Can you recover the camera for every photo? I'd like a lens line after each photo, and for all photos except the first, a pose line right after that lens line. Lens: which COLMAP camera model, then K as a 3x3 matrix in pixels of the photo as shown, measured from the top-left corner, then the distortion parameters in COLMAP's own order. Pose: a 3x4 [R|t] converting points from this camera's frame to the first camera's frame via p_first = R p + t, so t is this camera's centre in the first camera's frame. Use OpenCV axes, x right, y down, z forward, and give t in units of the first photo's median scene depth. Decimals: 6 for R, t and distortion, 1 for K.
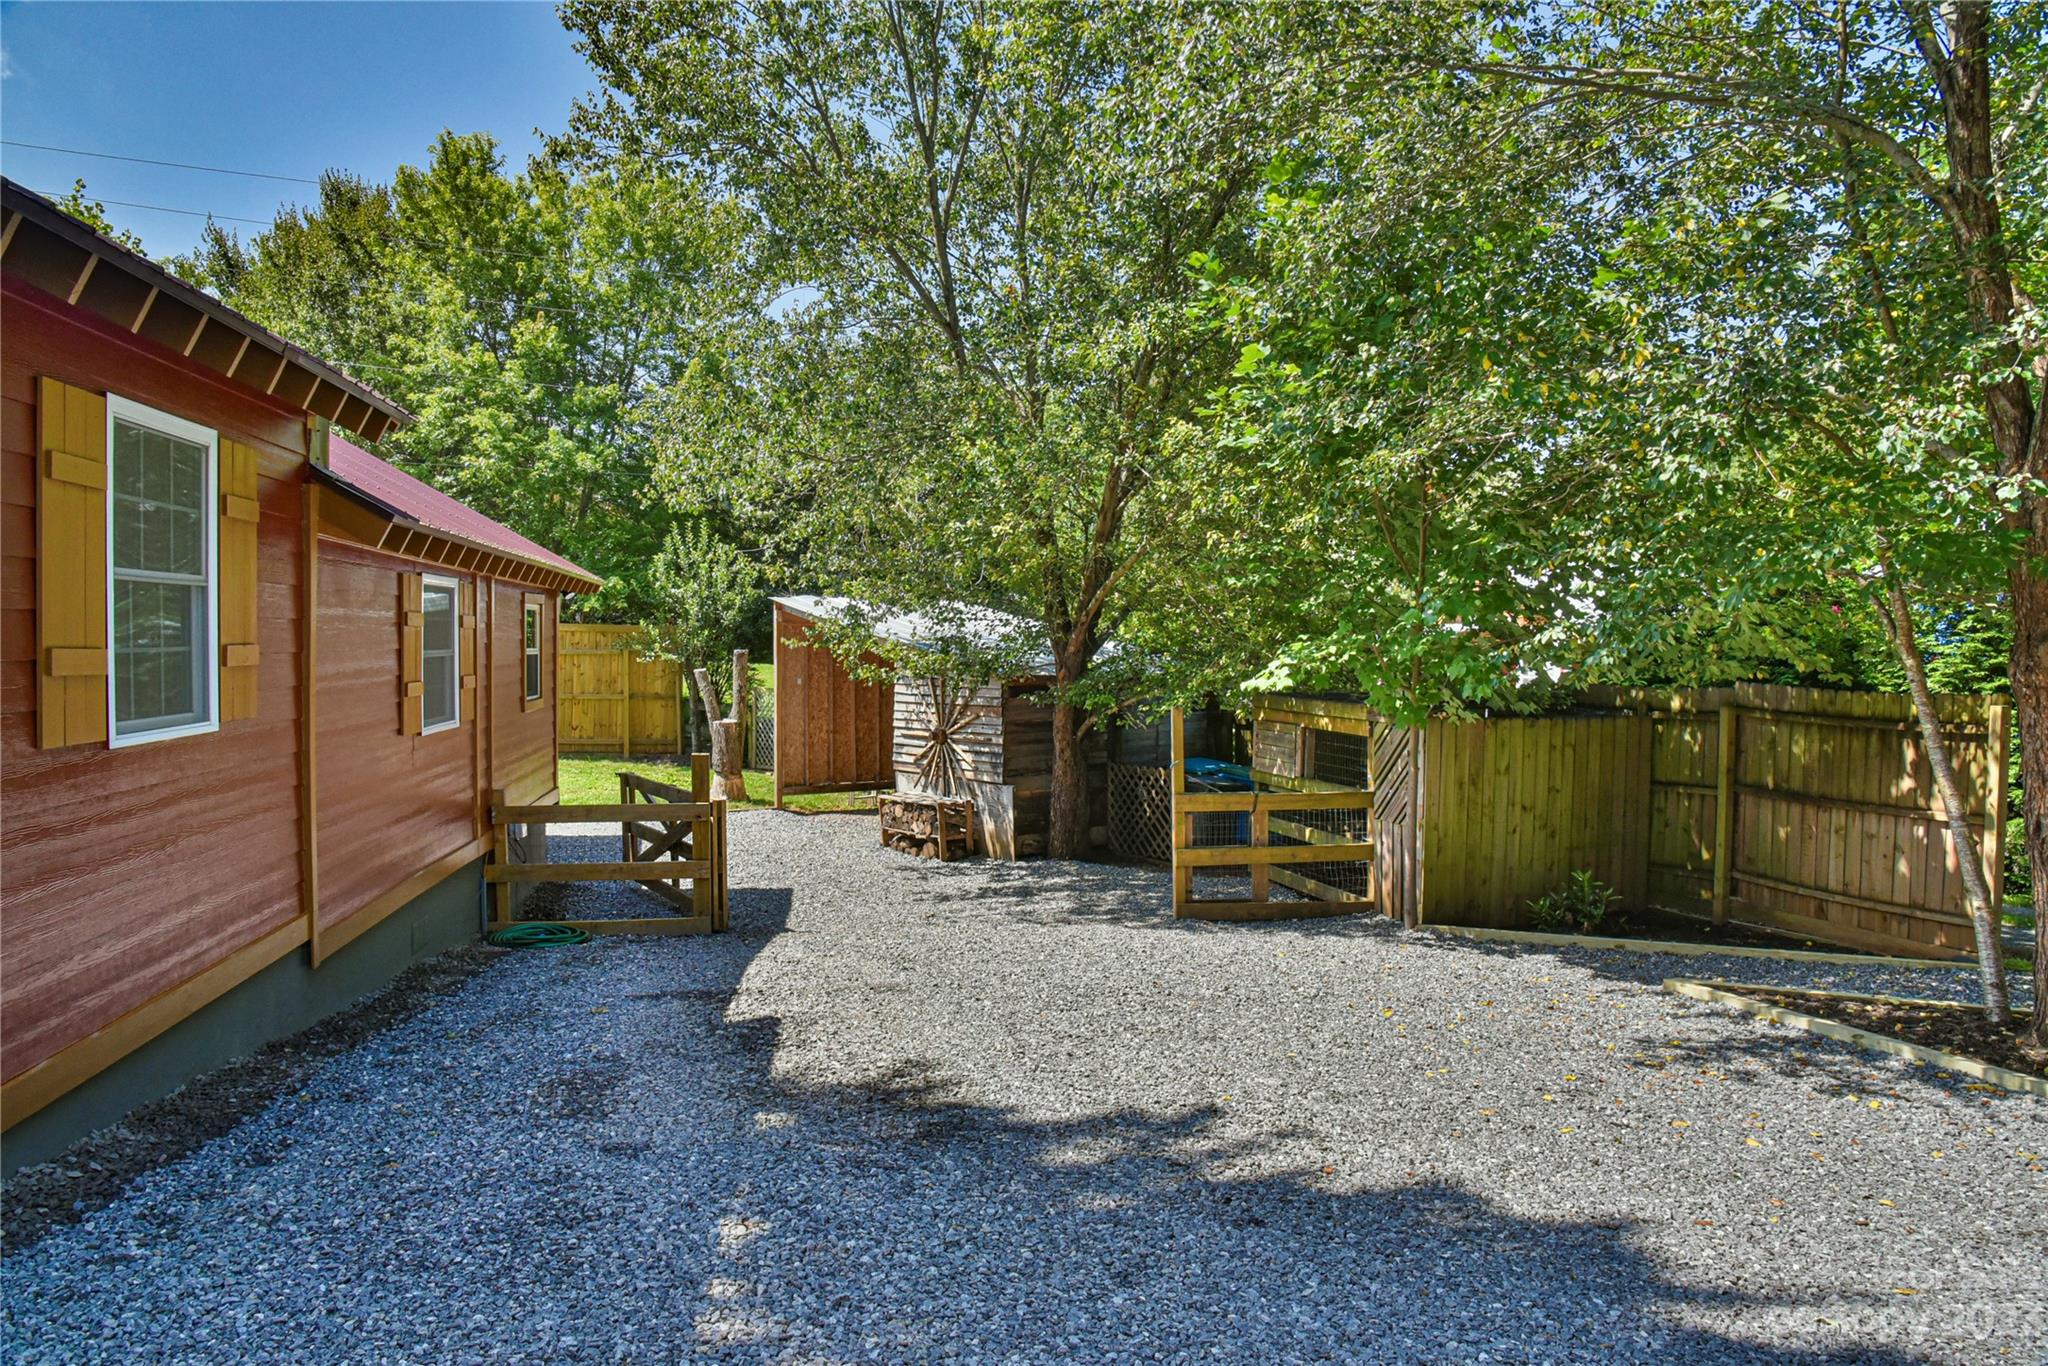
lens RADIAL K [[1390.7, 0, 1036.8], [0, 1390.7, 703.0], [0, 0, 1]] dist [-0.101556, 0.049041]
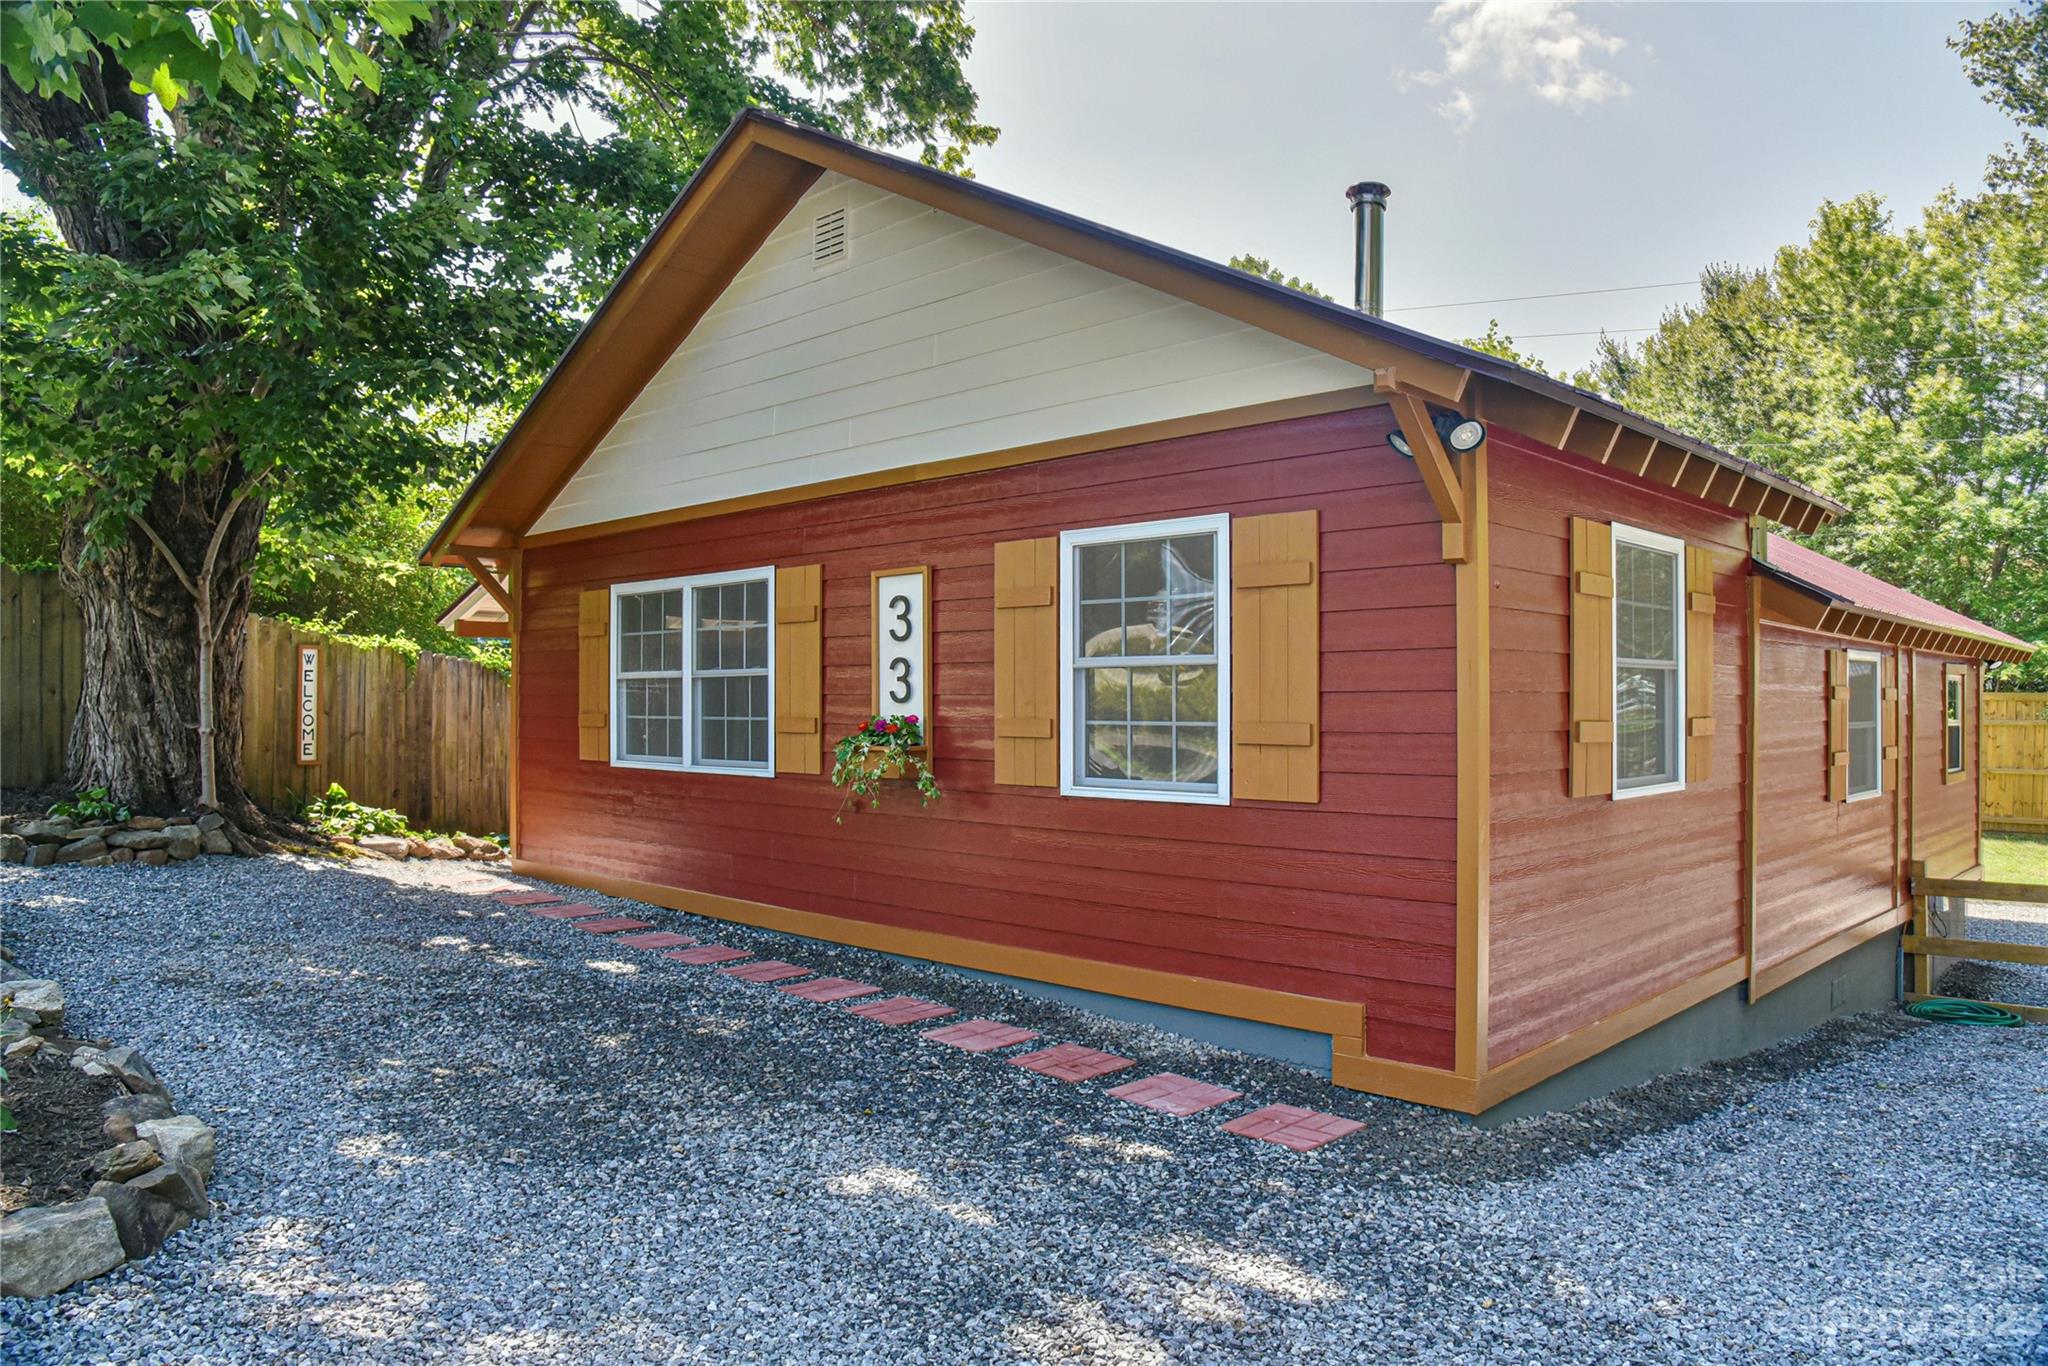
lens RADIAL K [[1390.7, 0, 1018.1], [0, 1390.7, 699.7], [0, 0, 1]] dist [-0.101556, 0.049041]
pose [[0.588727, -0.013535, -0.808219, 0.011718], [-0.029971, 0.998807, -0.038559, 0.002777], [0.807776, 0.046924, 0.587619, -0.104144]]
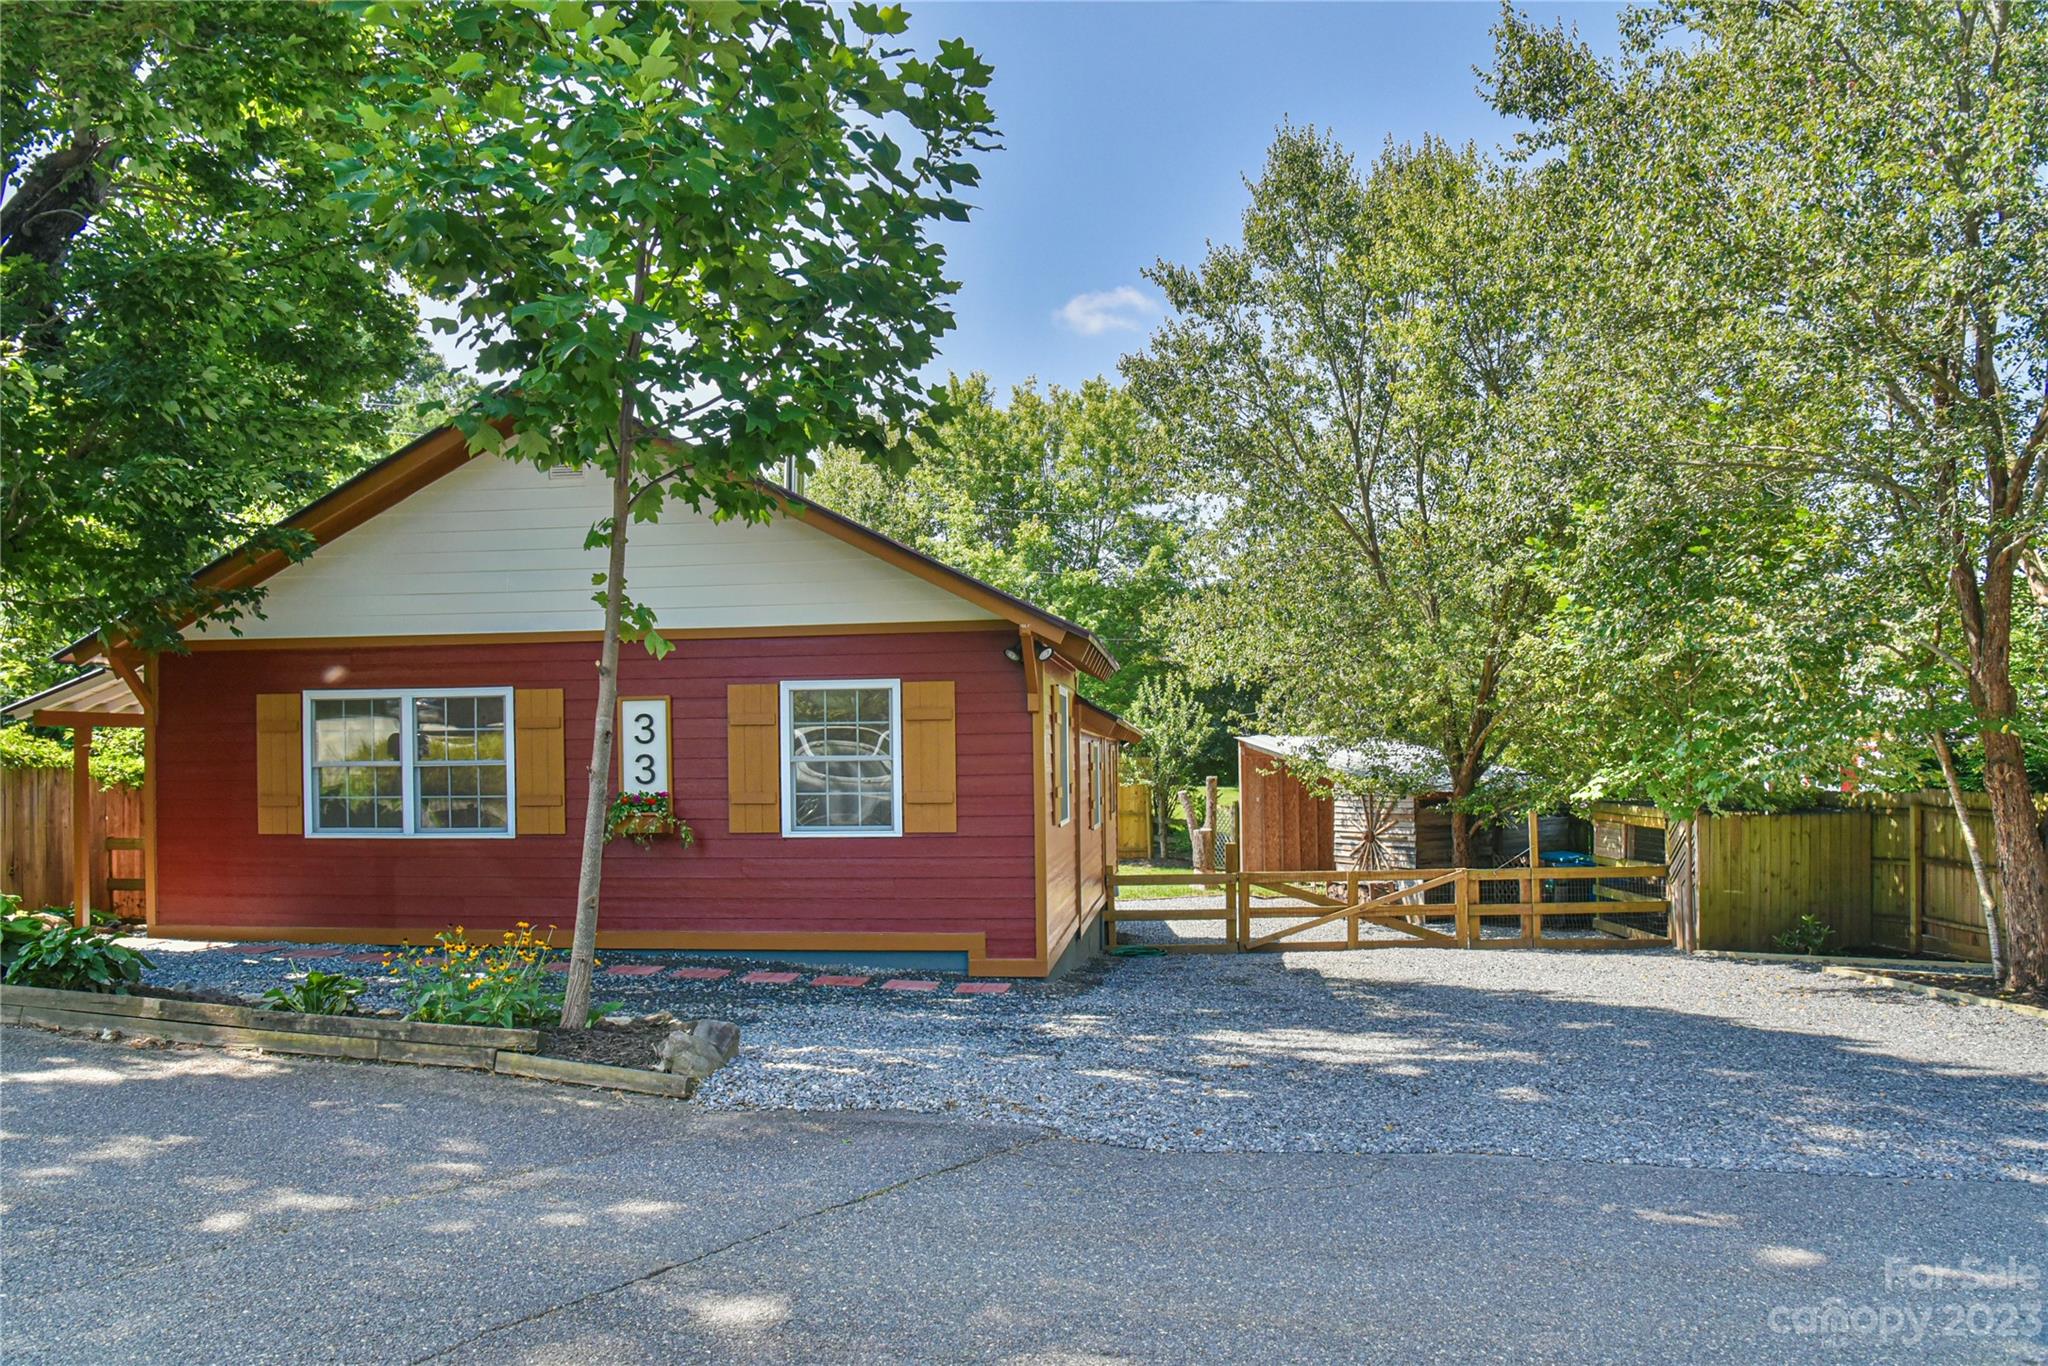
lens RADIAL K [[1390.7, 0, 1054.2], [0, 1390.7, 766.1], [0, 0, 1]] dist [-0.101556, 0.049041]
pose [[0.962794, -0.020432, -0.269462, 0.001509], [0.009568, 0.999090, -0.041569, 0.010396], [0.270066, 0.037445, 0.962113, -0.558512]]
